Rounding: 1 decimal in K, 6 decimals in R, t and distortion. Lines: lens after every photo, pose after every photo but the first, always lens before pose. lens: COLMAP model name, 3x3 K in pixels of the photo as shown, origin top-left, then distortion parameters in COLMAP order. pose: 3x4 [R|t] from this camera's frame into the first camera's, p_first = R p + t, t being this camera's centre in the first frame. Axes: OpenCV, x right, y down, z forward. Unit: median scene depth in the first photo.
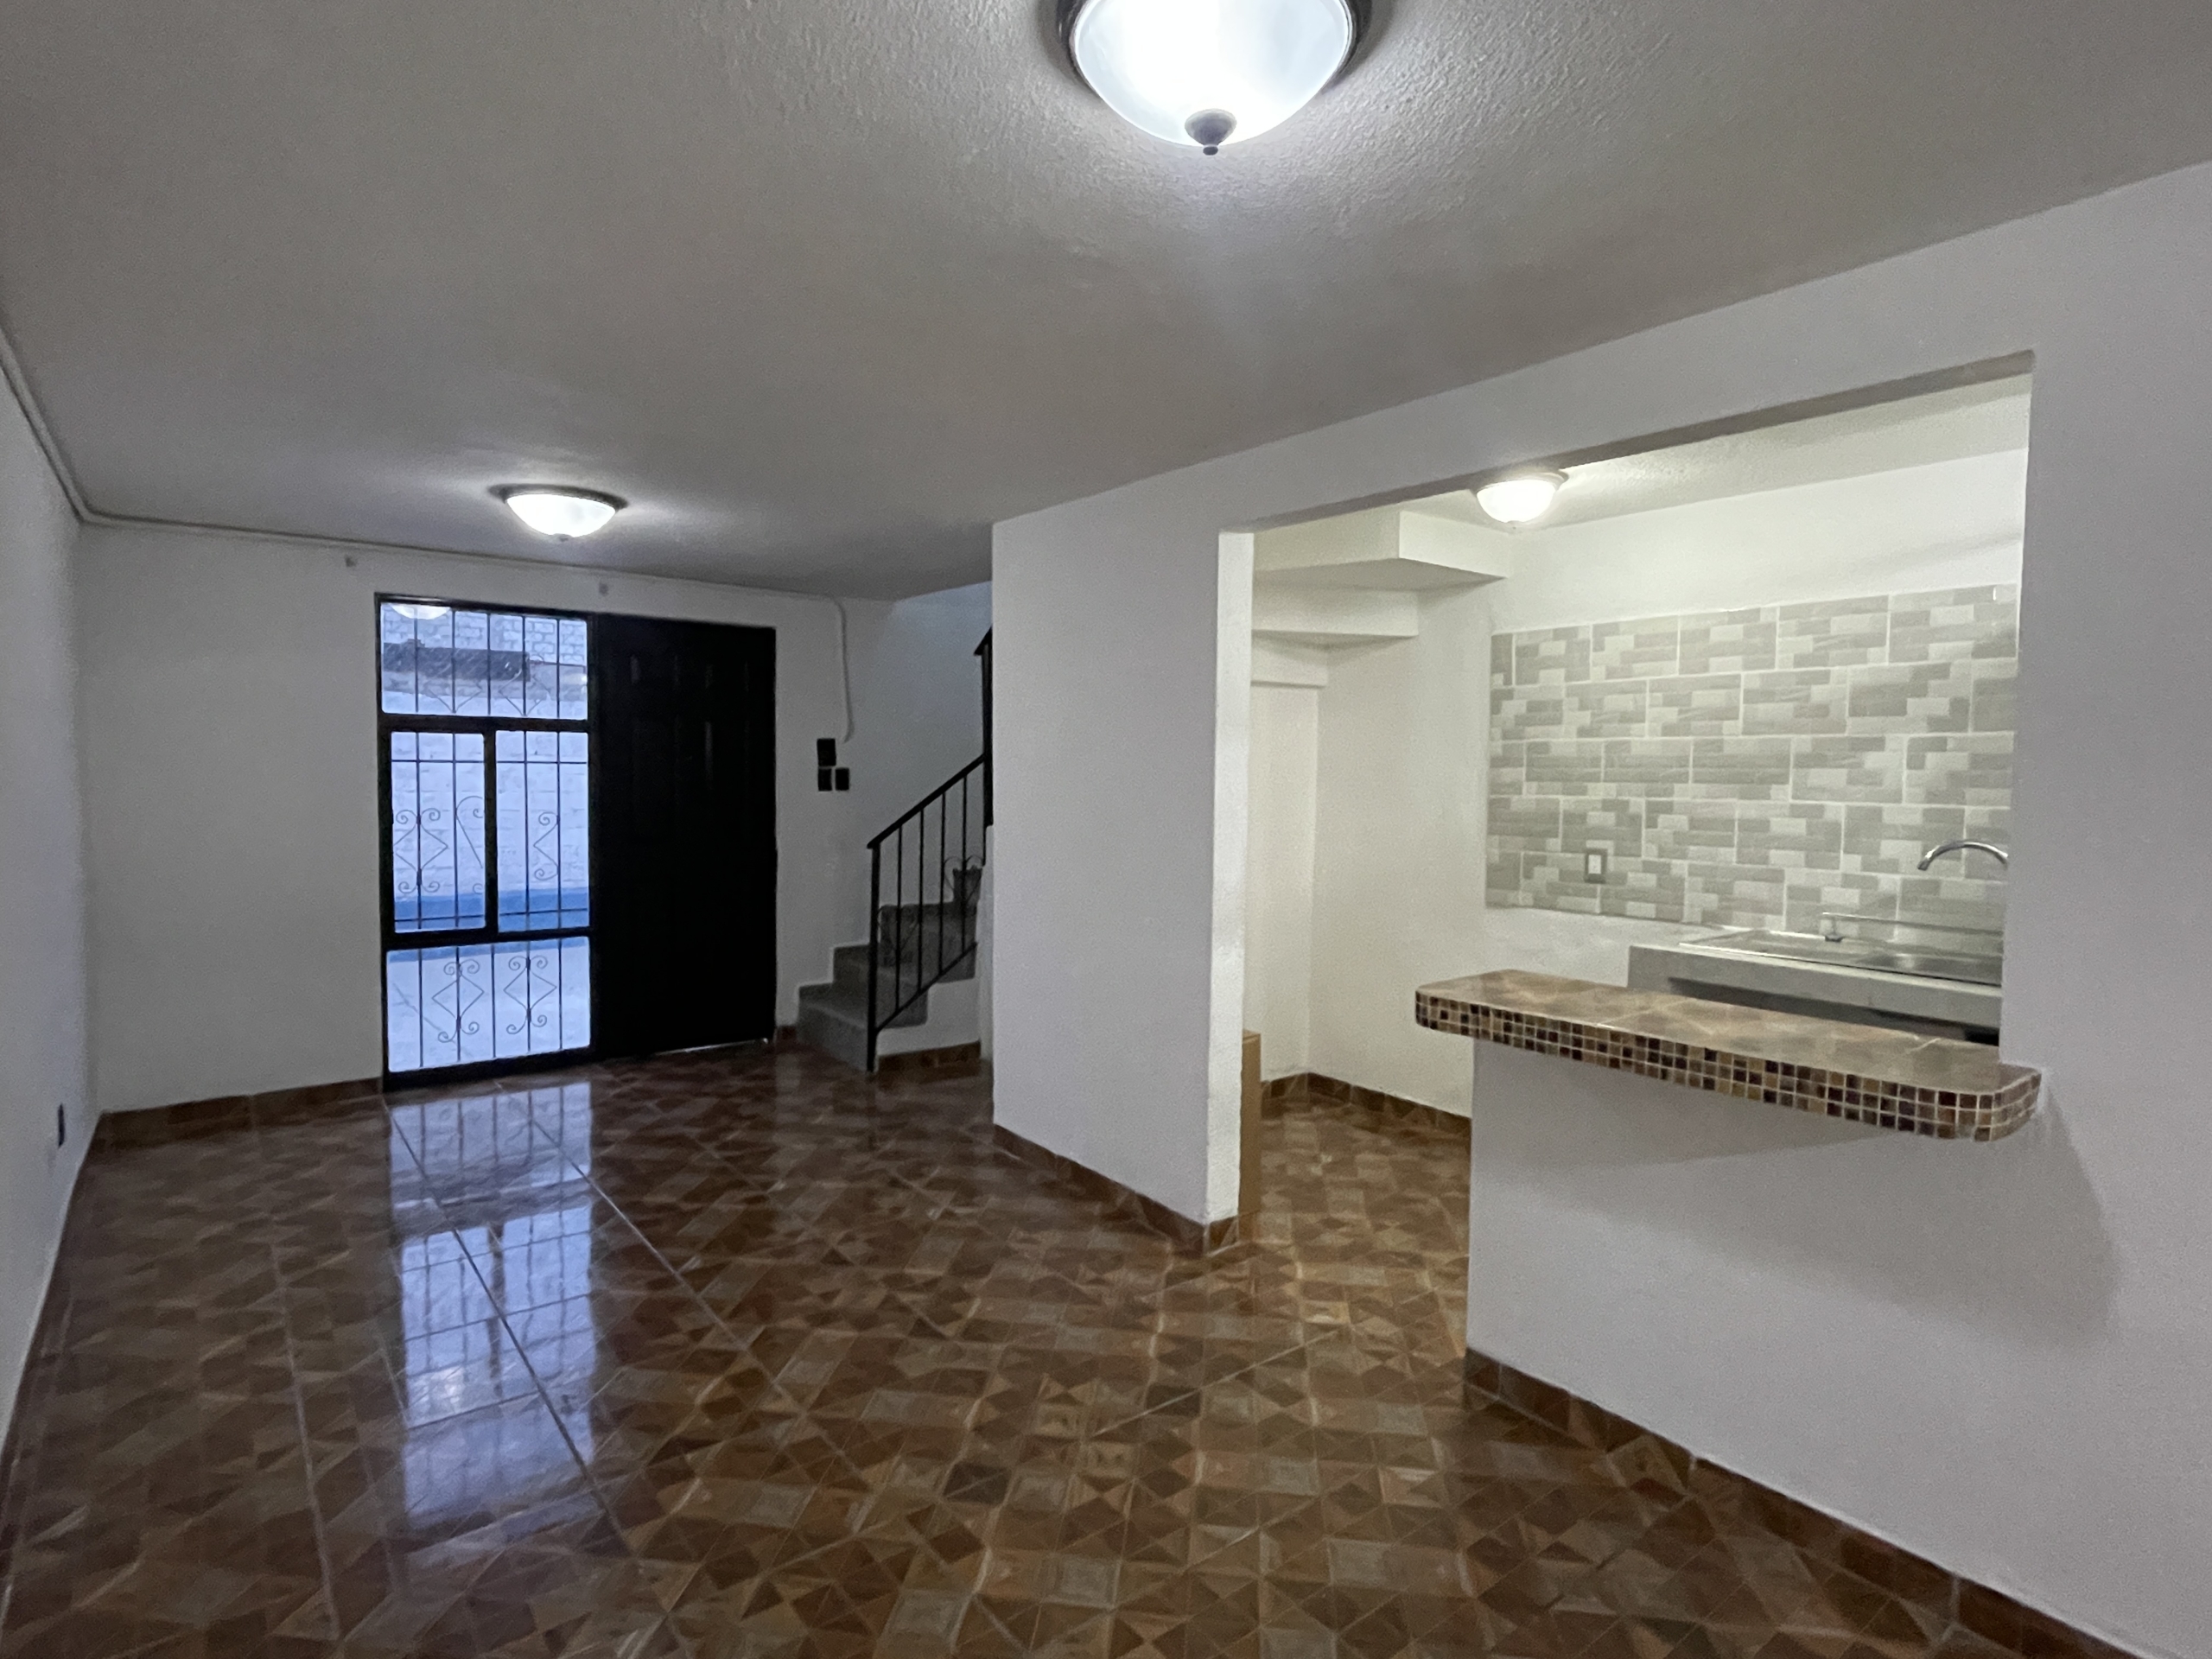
lens RADIAL K [[1156.1, 0, 1106.4], [0, 1156.1, 827.6], [0, 0, 1]] dist [0.003962, 0.000368]
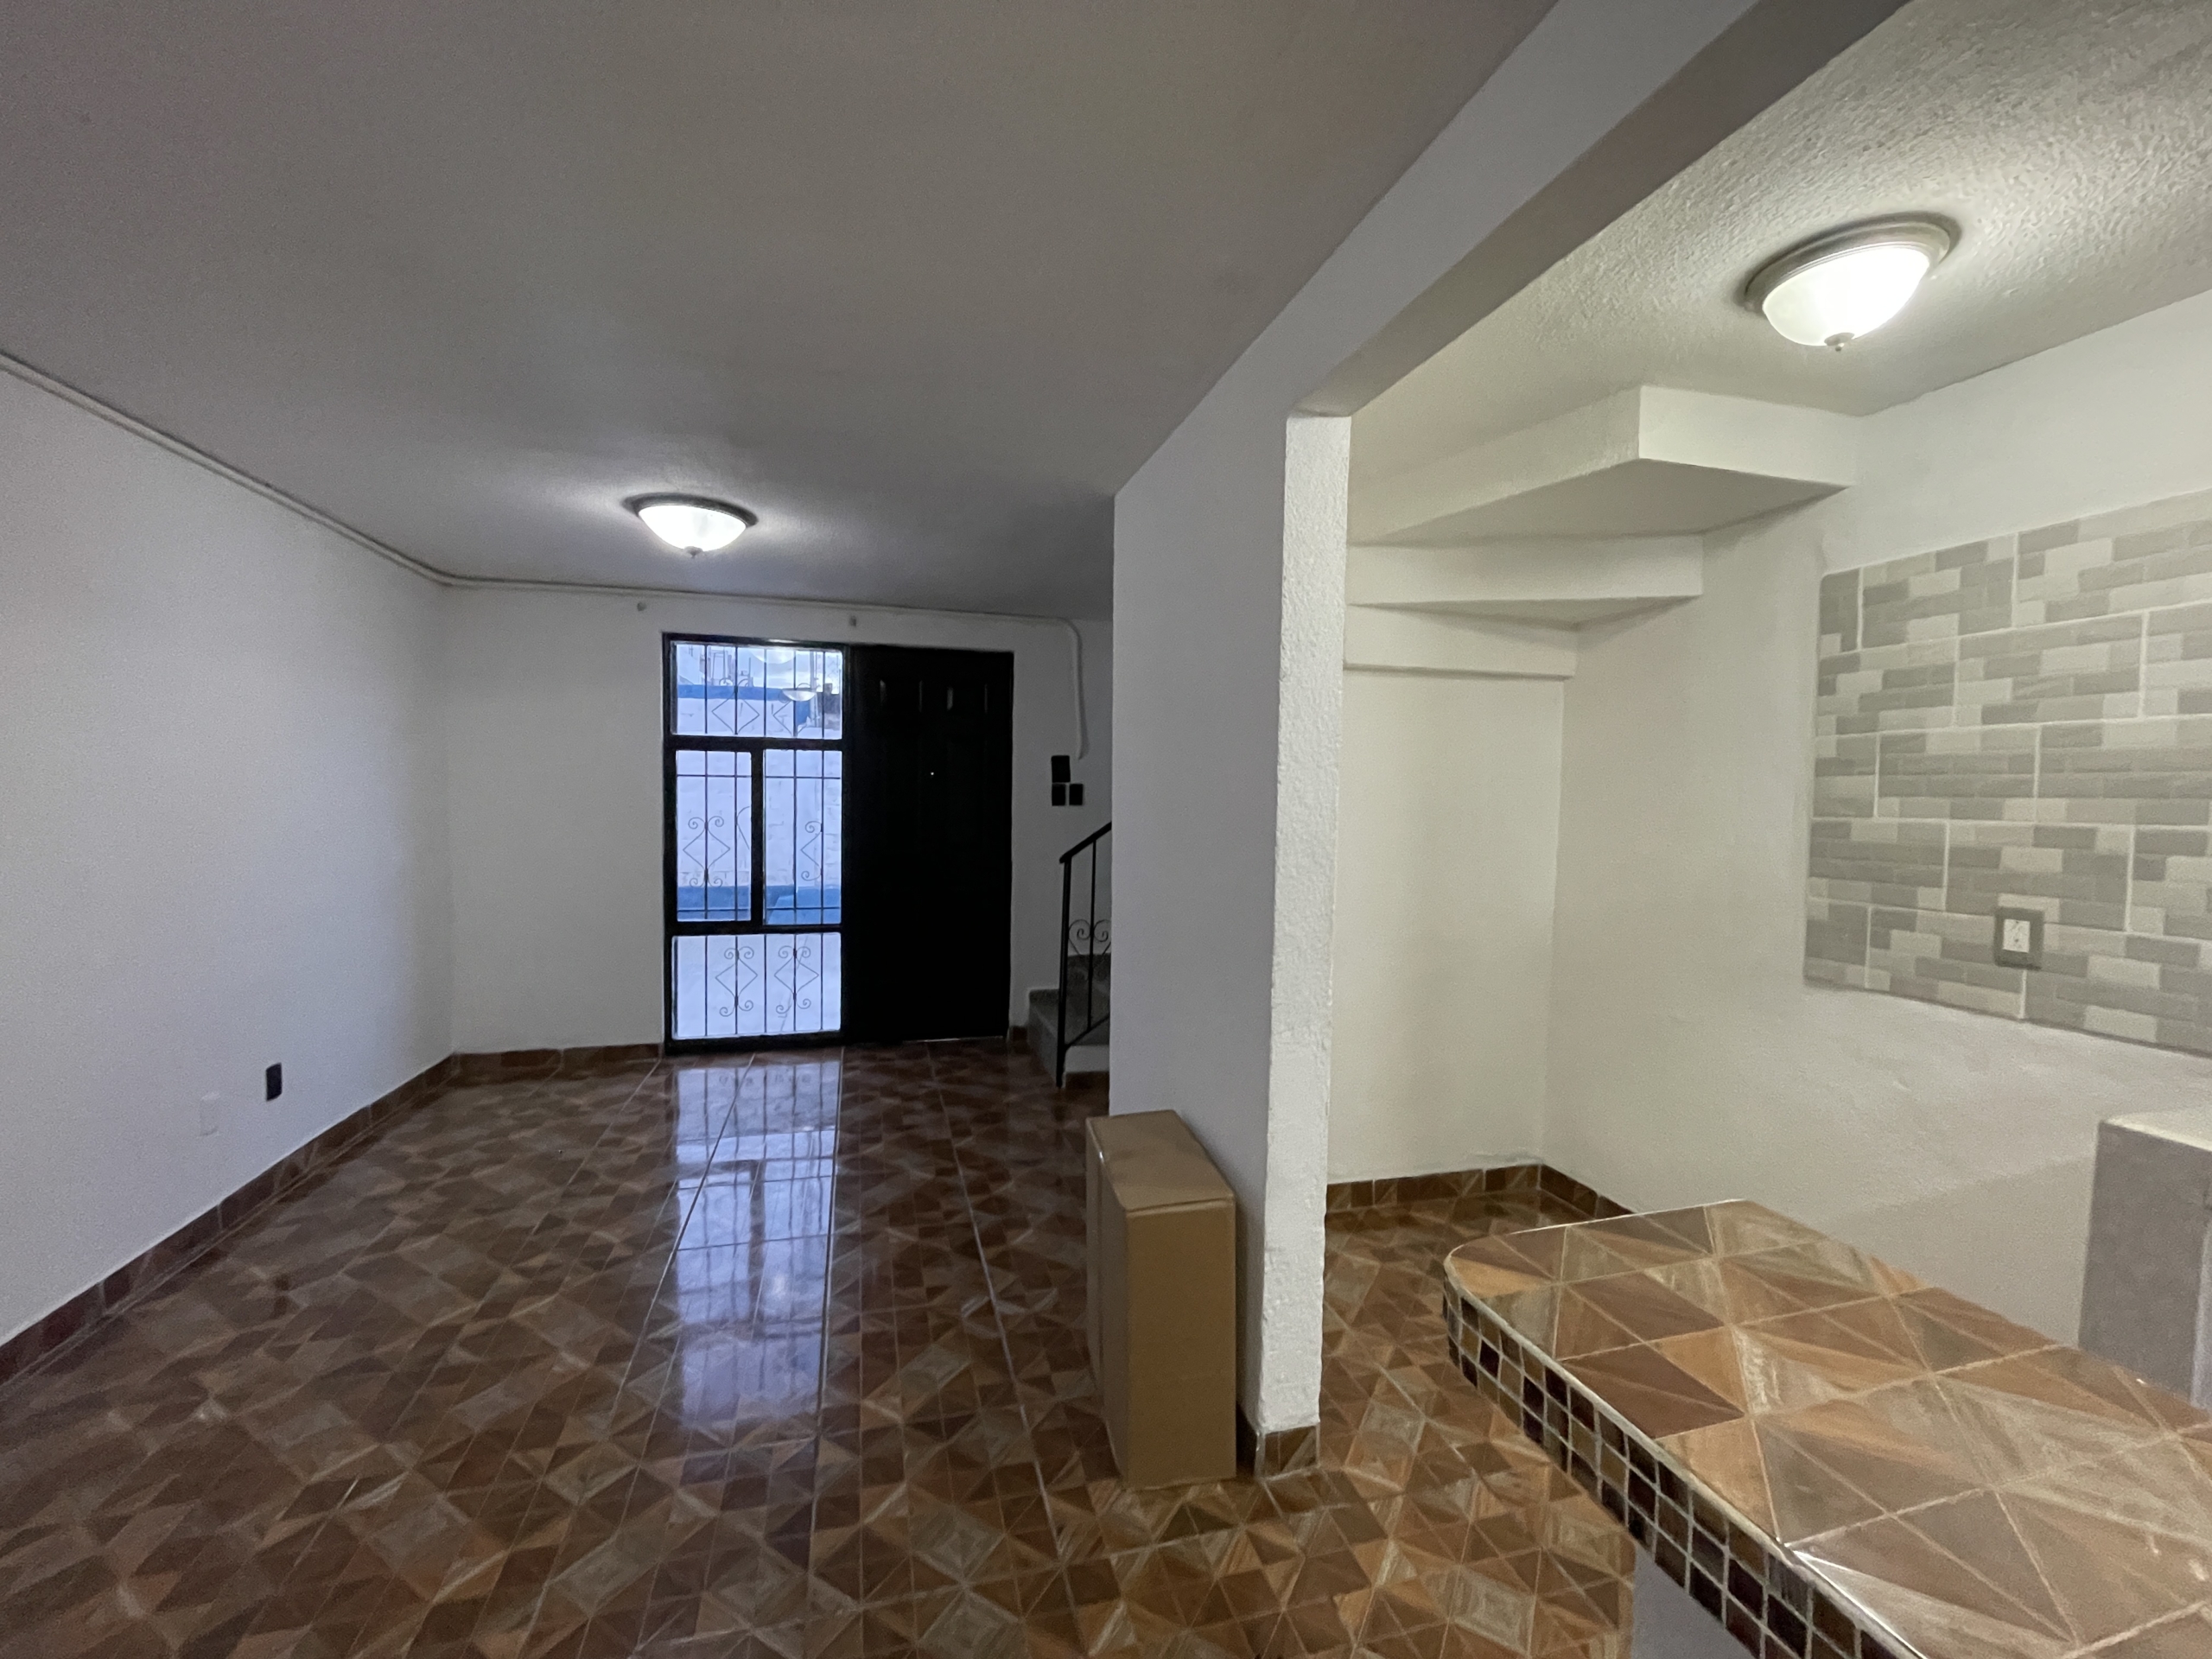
lens RADIAL K [[905.5, 0, 1102.4], [0, 905.5, 830.3], [0, 0, 1]] dist [-0.001141, -0.000455]
pose [[0.921481, 0.020288, -0.387893, 0.157732], [-0.024582, 0.999679, -0.006111, -0.007480], [0.387645, 0.015166, 0.921684, 0.364173]]
